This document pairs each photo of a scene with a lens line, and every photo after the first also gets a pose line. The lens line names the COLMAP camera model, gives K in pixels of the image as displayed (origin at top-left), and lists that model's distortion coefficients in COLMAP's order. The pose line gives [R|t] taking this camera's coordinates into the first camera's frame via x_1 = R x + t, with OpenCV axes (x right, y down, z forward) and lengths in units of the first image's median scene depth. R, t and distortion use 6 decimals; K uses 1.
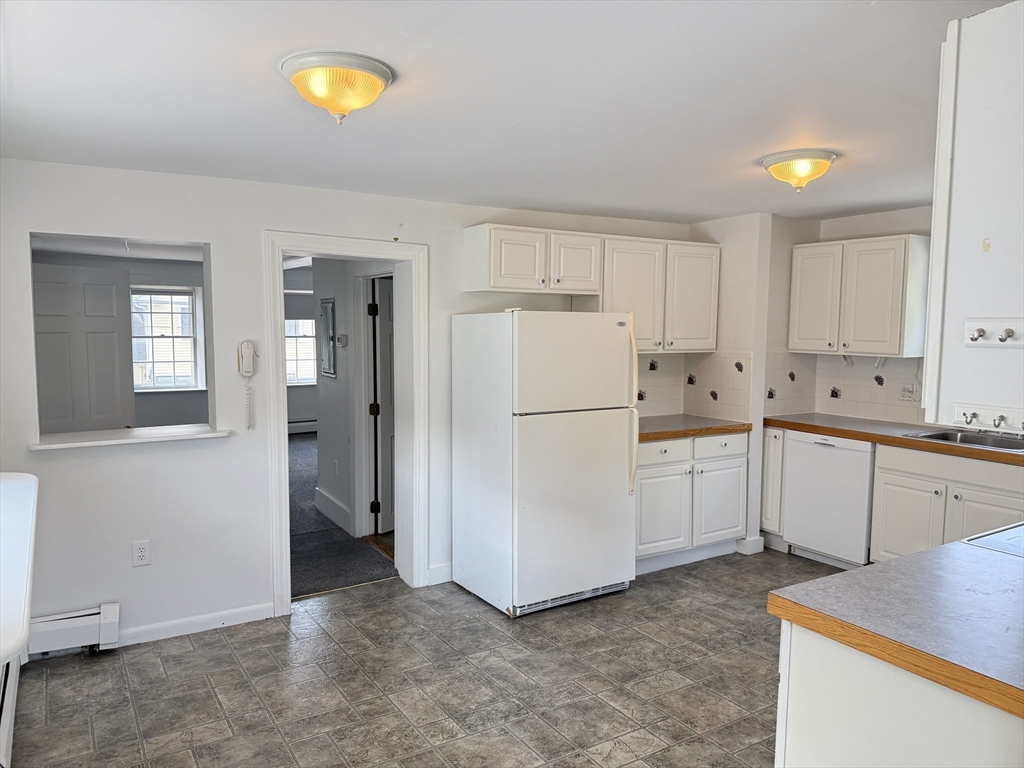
lens RADIAL K [[723.6, 0, 512.0], [0, 723.6, 384.0], [0, 0, 1]] dist [0.165707, -0.251897]
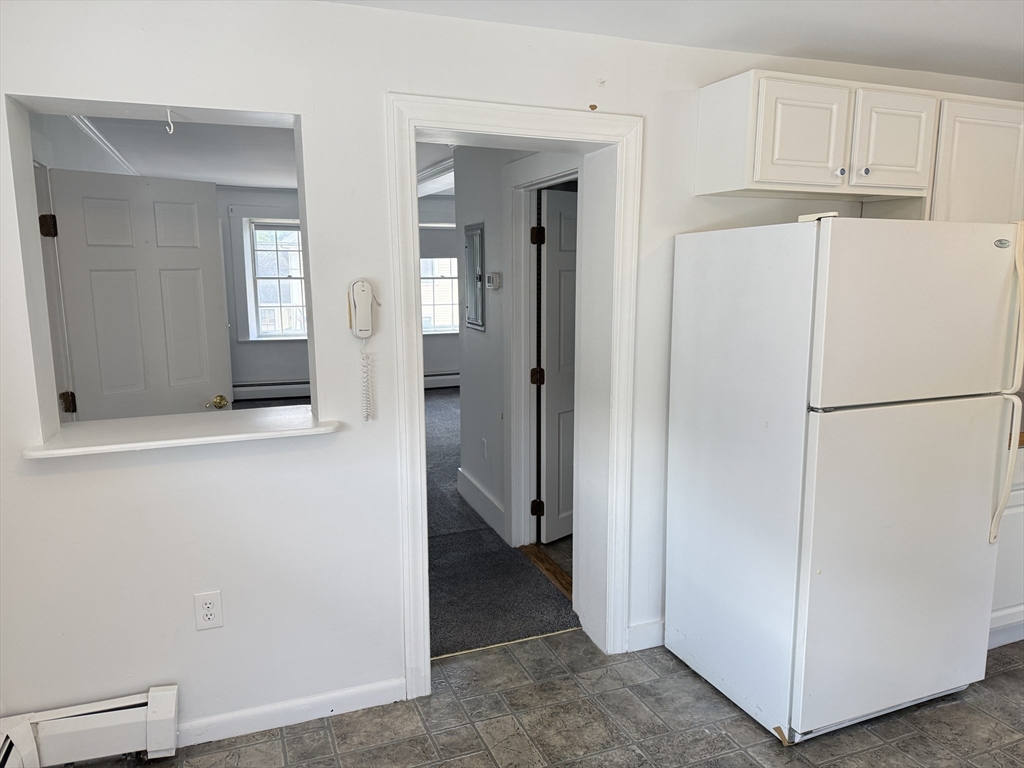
lens RADIAL K [[723.6, 0, 512.0], [0, 723.6, 384.0], [0, 0, 1]] dist [0.165707, -0.251897]
pose [[0.984377, 0.020250, -0.174908, -0.099899], [-0.006423, 0.996833, 0.079262, -0.016240], [0.175959, -0.076900, 0.981389, 0.328013]]
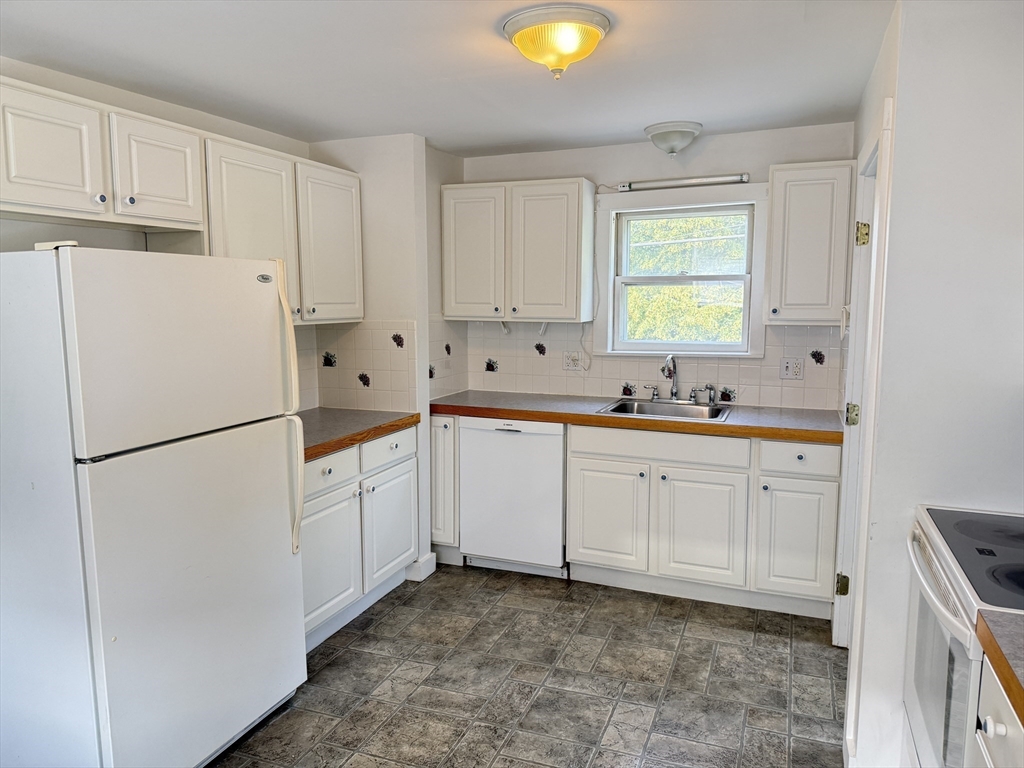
lens RADIAL K [[723.6, 0, 512.0], [0, 723.6, 384.0], [0, 0, 1]] dist [0.165707, -0.251897]
pose [[0.808329, -0.080697, 0.583174, -0.040403], [0.054874, 0.996576, 0.061842, -0.019699], [-0.586168, -0.017988, 0.809990, 0.340757]]
